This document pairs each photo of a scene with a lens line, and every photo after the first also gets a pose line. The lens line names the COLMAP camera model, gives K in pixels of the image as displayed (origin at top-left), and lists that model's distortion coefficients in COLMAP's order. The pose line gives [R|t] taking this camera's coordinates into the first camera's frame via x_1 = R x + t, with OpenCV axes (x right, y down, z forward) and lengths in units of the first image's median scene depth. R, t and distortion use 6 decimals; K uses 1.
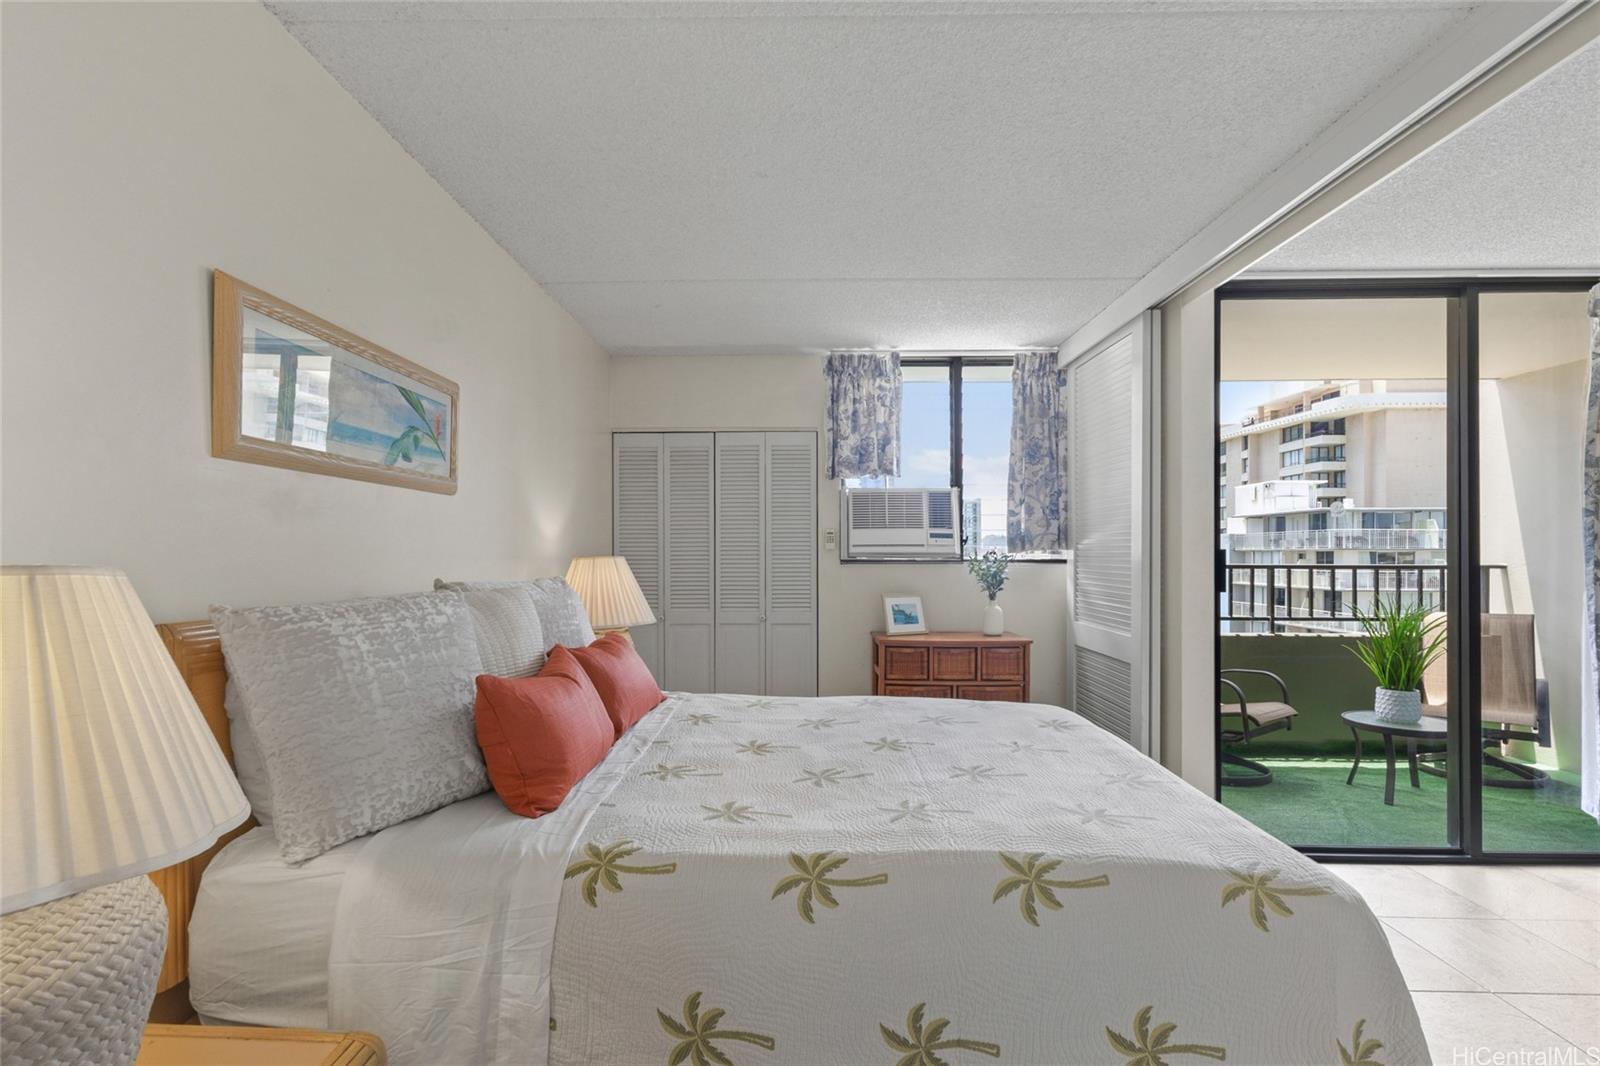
lens RADIAL K [[745.8, 0, 787.5], [0, 745.8, 553.2], [0, 0, 1]] dist [0.003980, 0.000940]
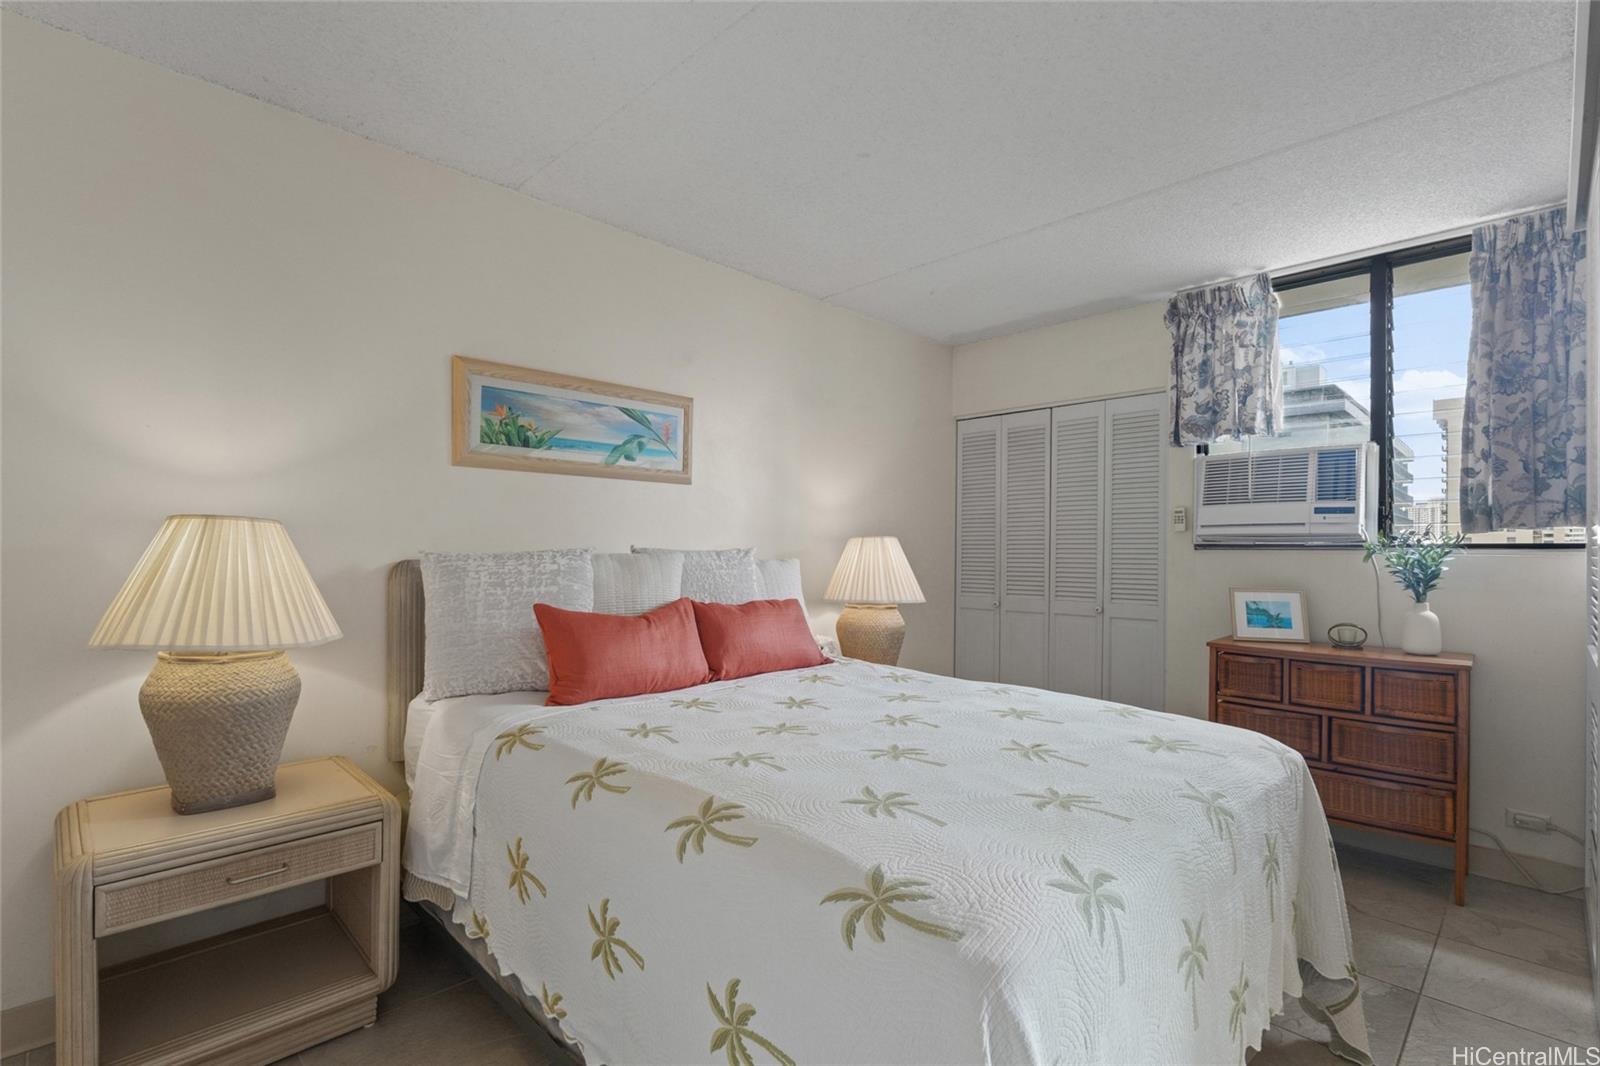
lens RADIAL K [[745.8, 0, 780.4], [0, 745.8, 548.9], [0, 0, 1]] dist [0.003980, 0.000940]
pose [[0.715008, 0.003603, -0.699107, 0.329868], [-0.009038, 0.999951, -0.004091, 0.022005], [0.699058, 0.009243, 0.715006, 0.103815]]
